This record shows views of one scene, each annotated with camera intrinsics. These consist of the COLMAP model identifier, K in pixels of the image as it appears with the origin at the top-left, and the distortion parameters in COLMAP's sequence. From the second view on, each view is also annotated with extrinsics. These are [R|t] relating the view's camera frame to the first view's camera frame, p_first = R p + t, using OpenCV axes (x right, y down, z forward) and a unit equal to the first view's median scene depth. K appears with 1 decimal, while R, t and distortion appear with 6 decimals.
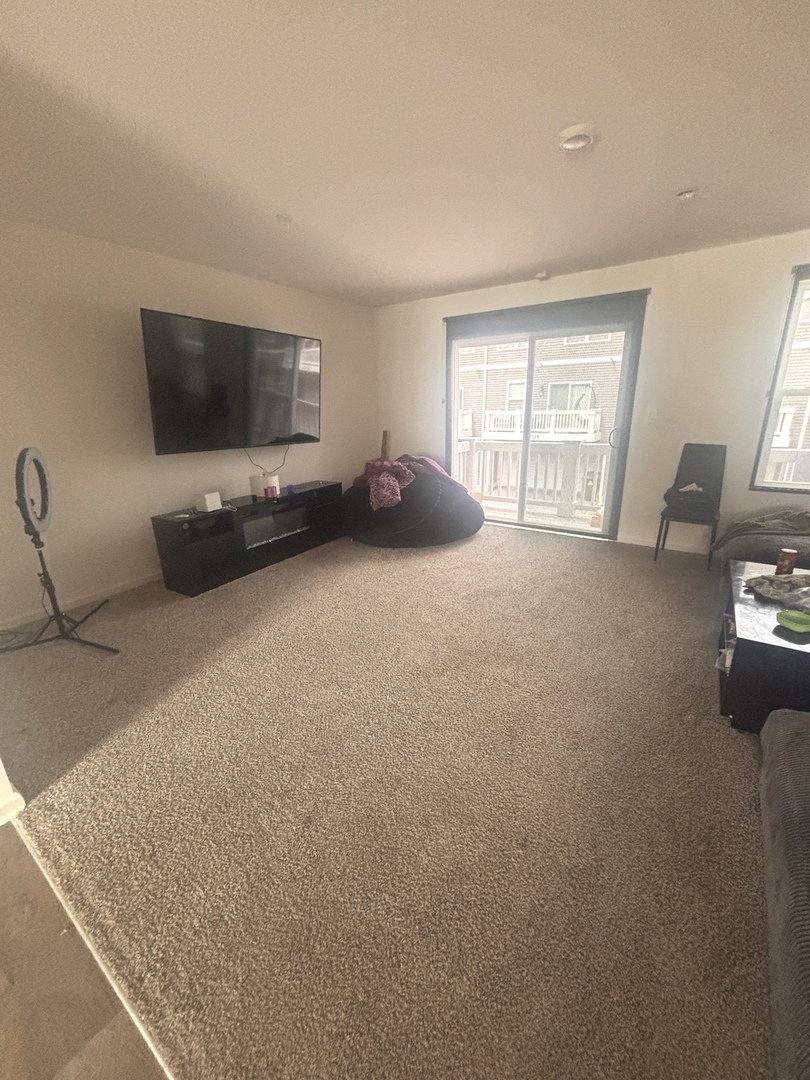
lens RADIAL K [[430.7, 0, 405.0], [0, 430.7, 540.0], [0, 0, 1]] dist [0.022932, -0.010987]
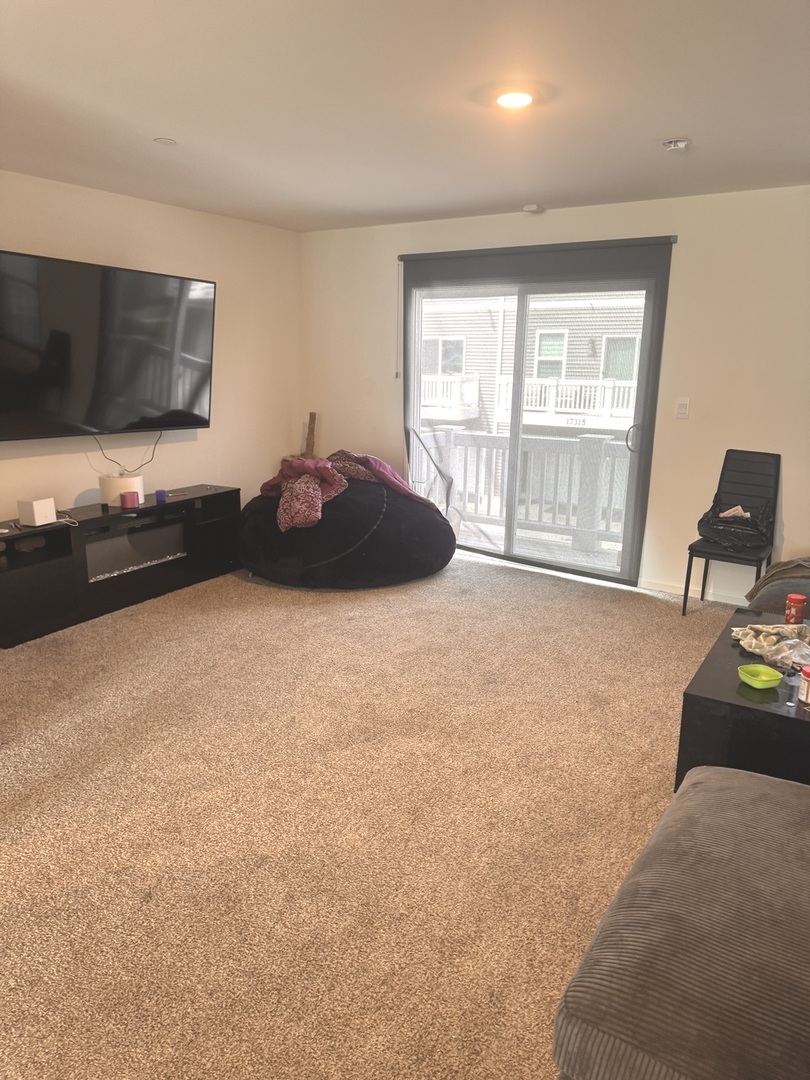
lens RADIAL K [[754.4, 0, 405.0], [0, 754.4, 540.0], [0, 0, 1]] dist [0.056250, -0.062950]
pose [[0.998814, 0.027790, 0.039970, 0.084947], [-0.025158, 0.997574, -0.064908, 0.020469], [-0.041677, 0.063825, 0.997090, -0.232221]]
